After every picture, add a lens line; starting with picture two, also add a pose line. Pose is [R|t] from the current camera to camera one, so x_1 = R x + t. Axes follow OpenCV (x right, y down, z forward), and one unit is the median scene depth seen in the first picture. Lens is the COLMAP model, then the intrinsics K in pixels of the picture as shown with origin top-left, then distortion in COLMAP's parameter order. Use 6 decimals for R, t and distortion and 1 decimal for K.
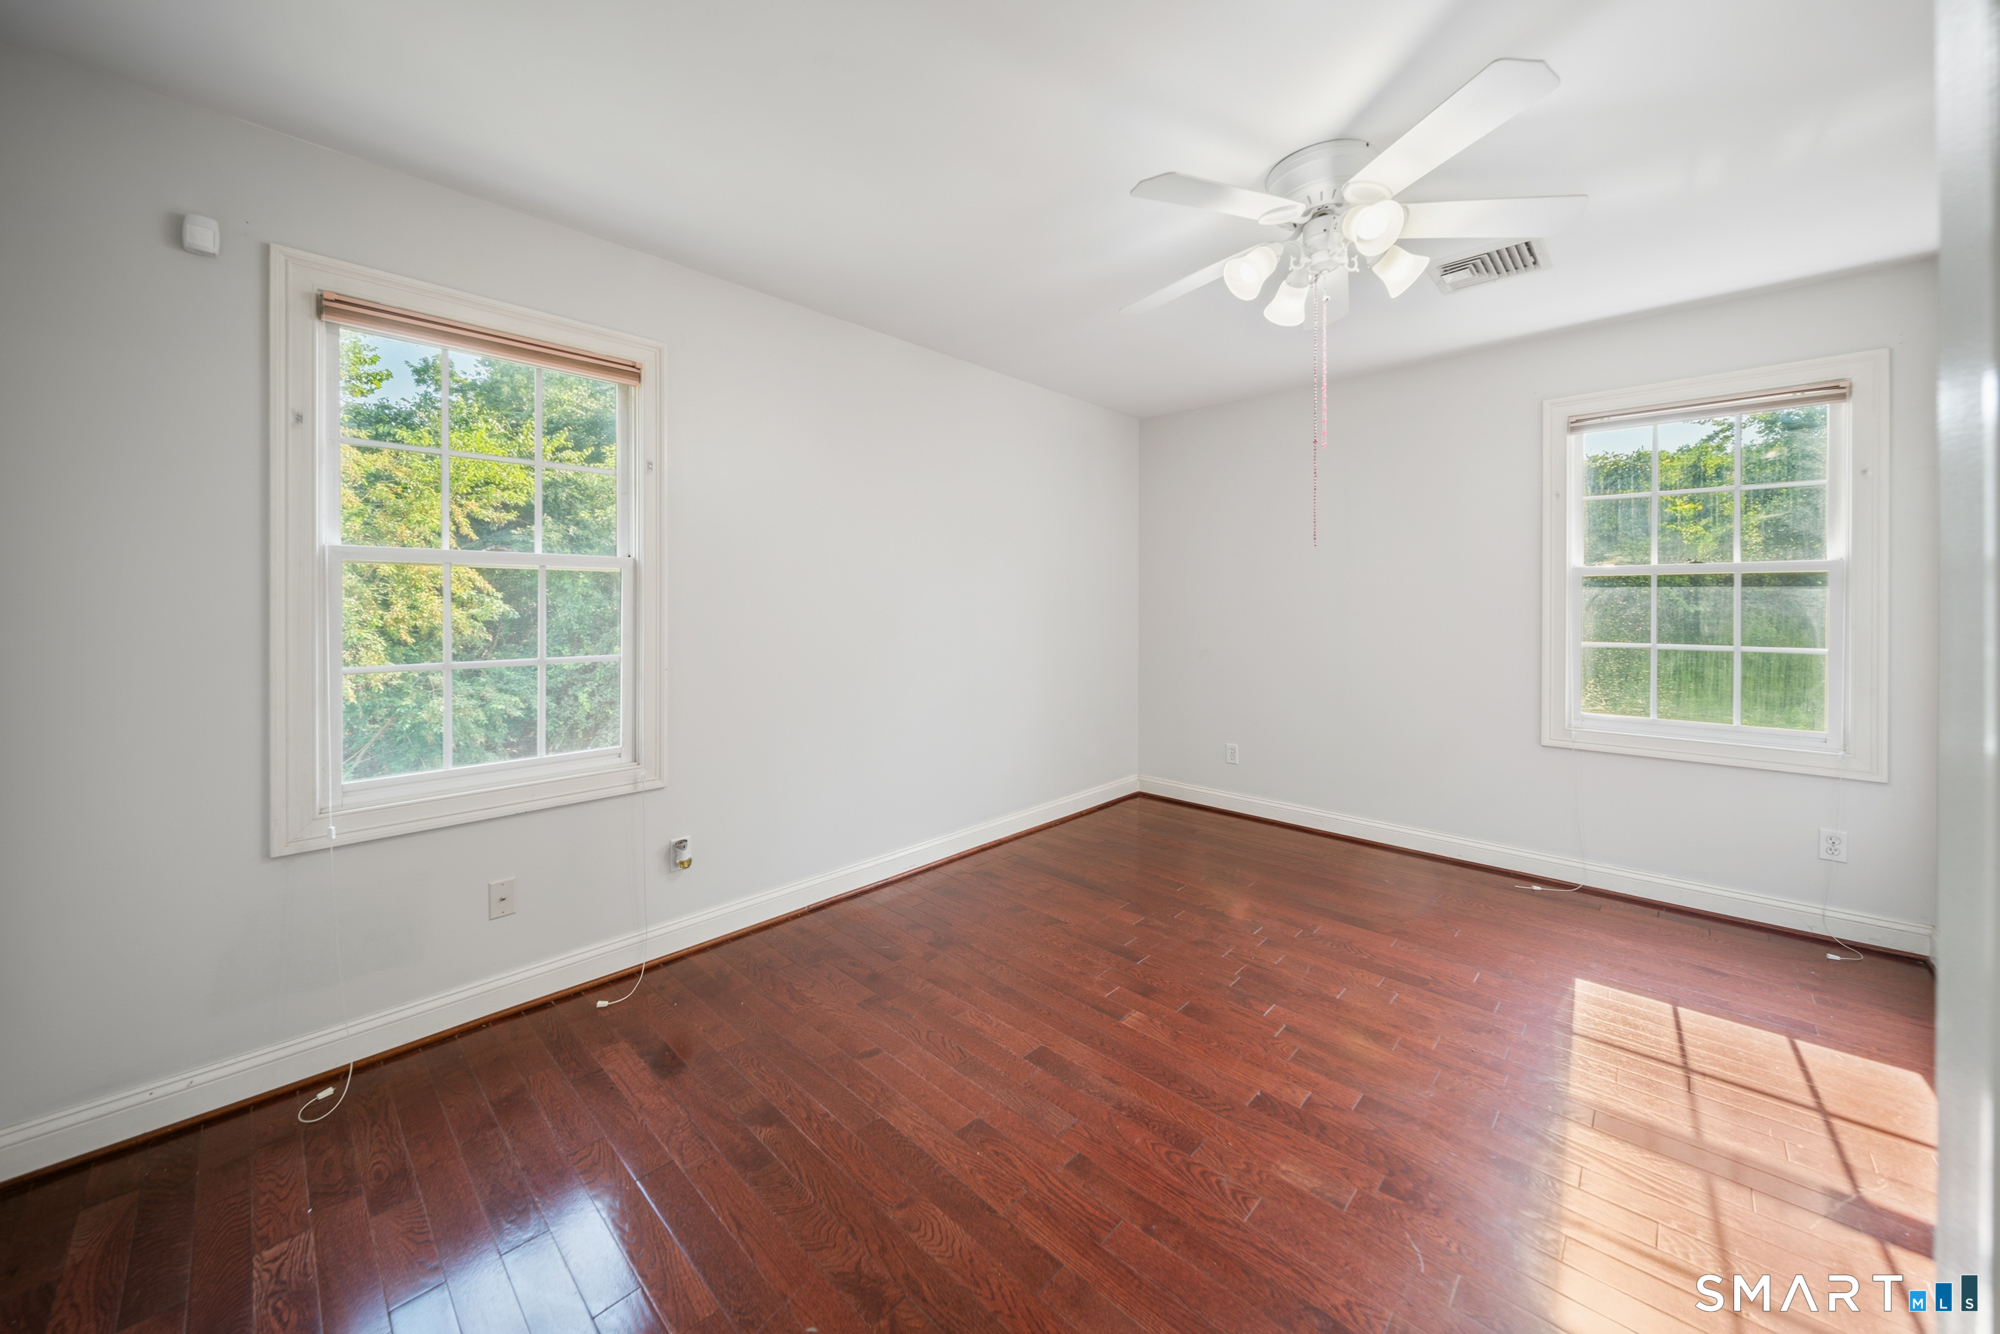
lens RADIAL K [[712.1, 0, 1014.0], [0, 712.1, 612.5], [0, 0, 1]] dist [-0.000854, -0.000064]
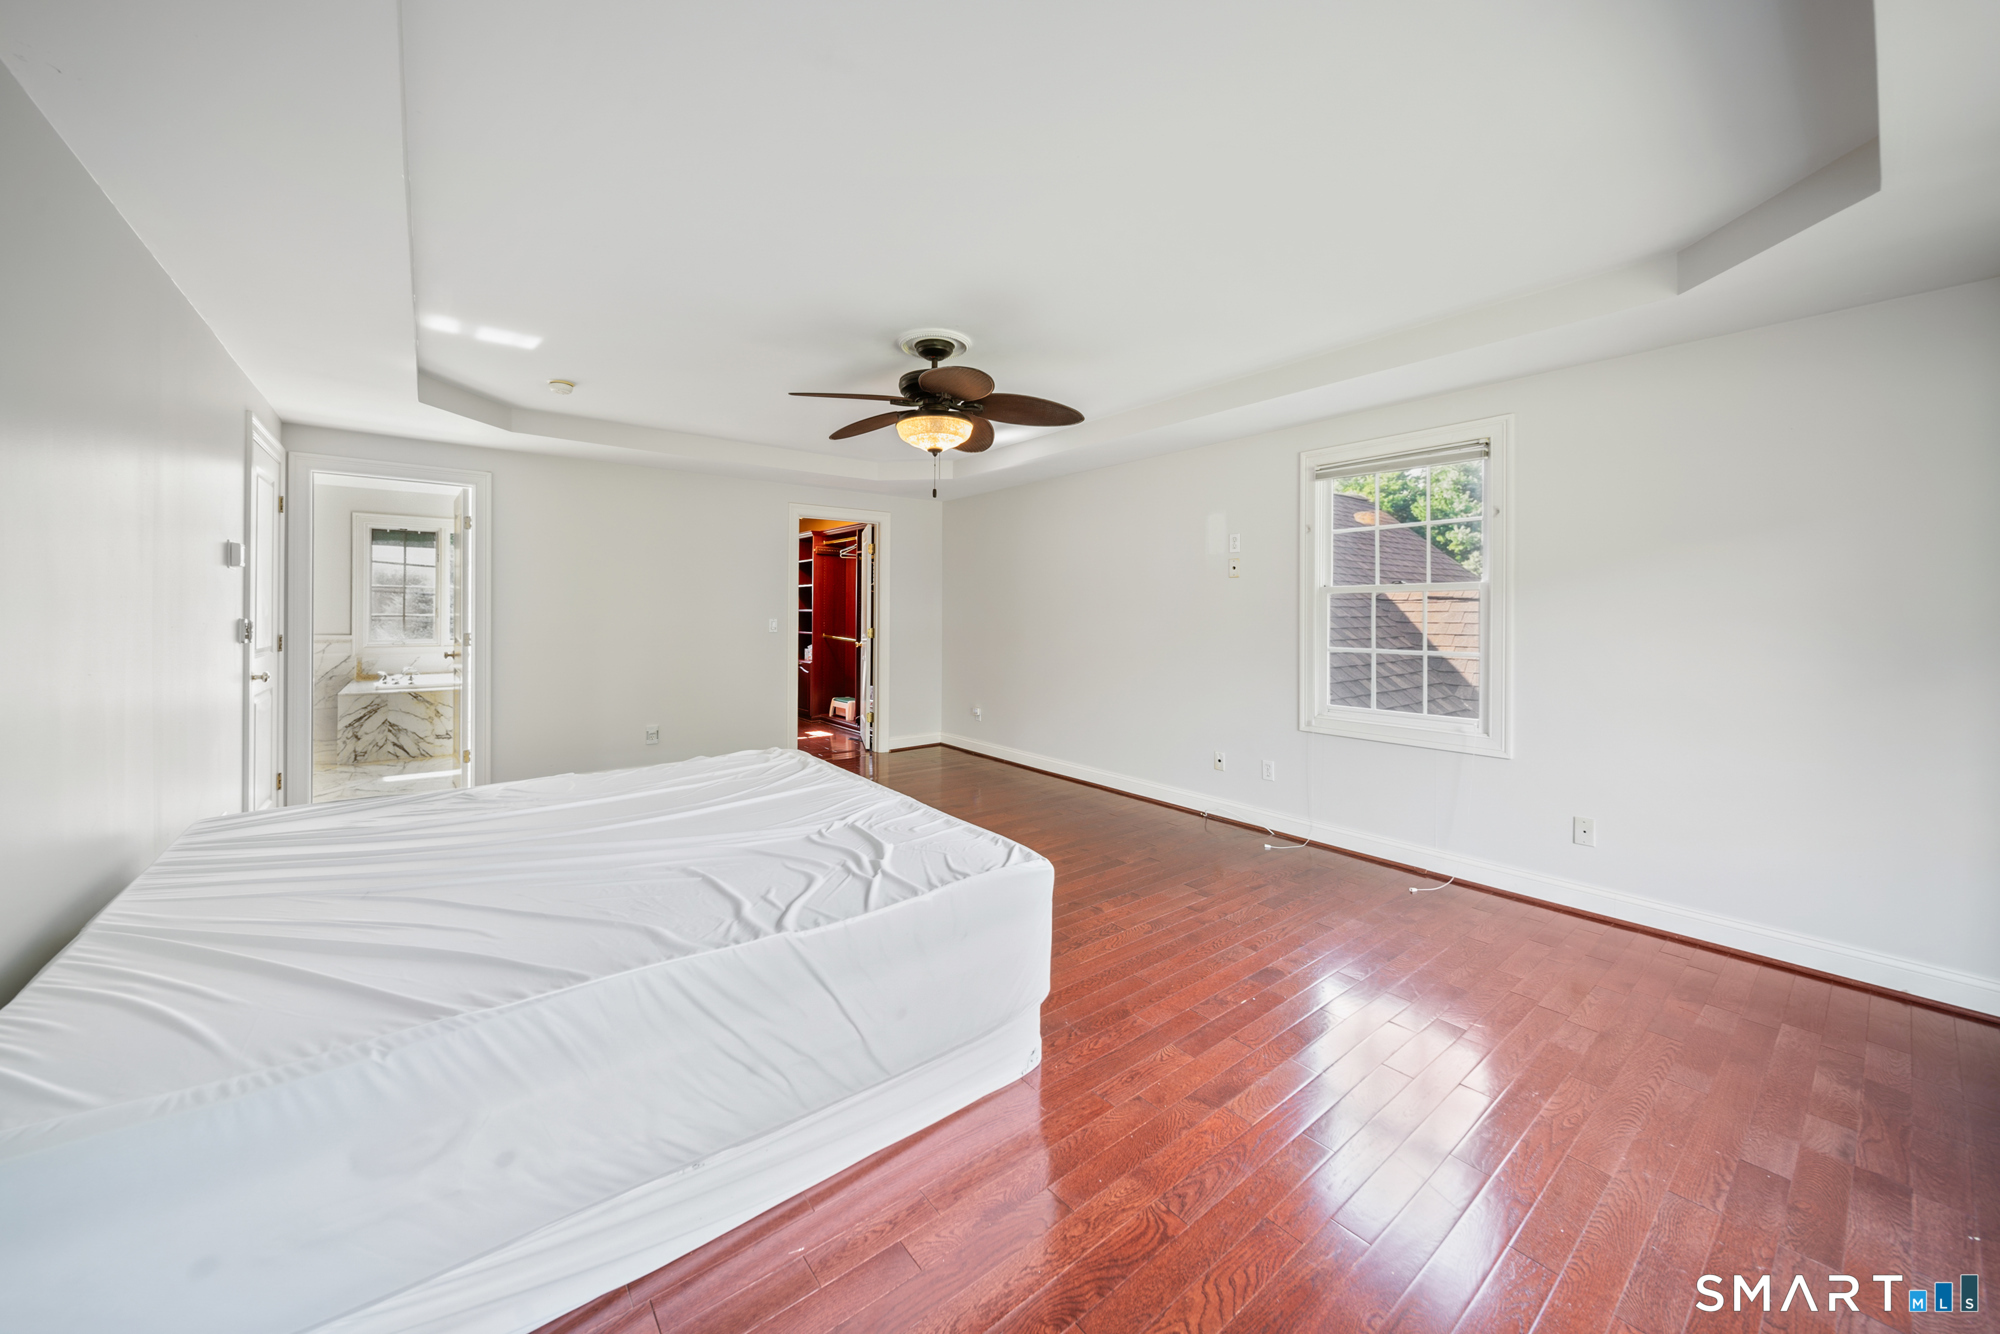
lens RADIAL K [[712.1, 0, 1014.0], [0, 712.1, 612.5], [0, 0, 1]] dist [-0.000854, -0.000064]
pose [[0.989544, 0.017552, -0.143156, 0.472431], [-0.020194, 0.999651, -0.017028, 0.014136], [0.142807, 0.019741, 0.989554, -0.338844]]
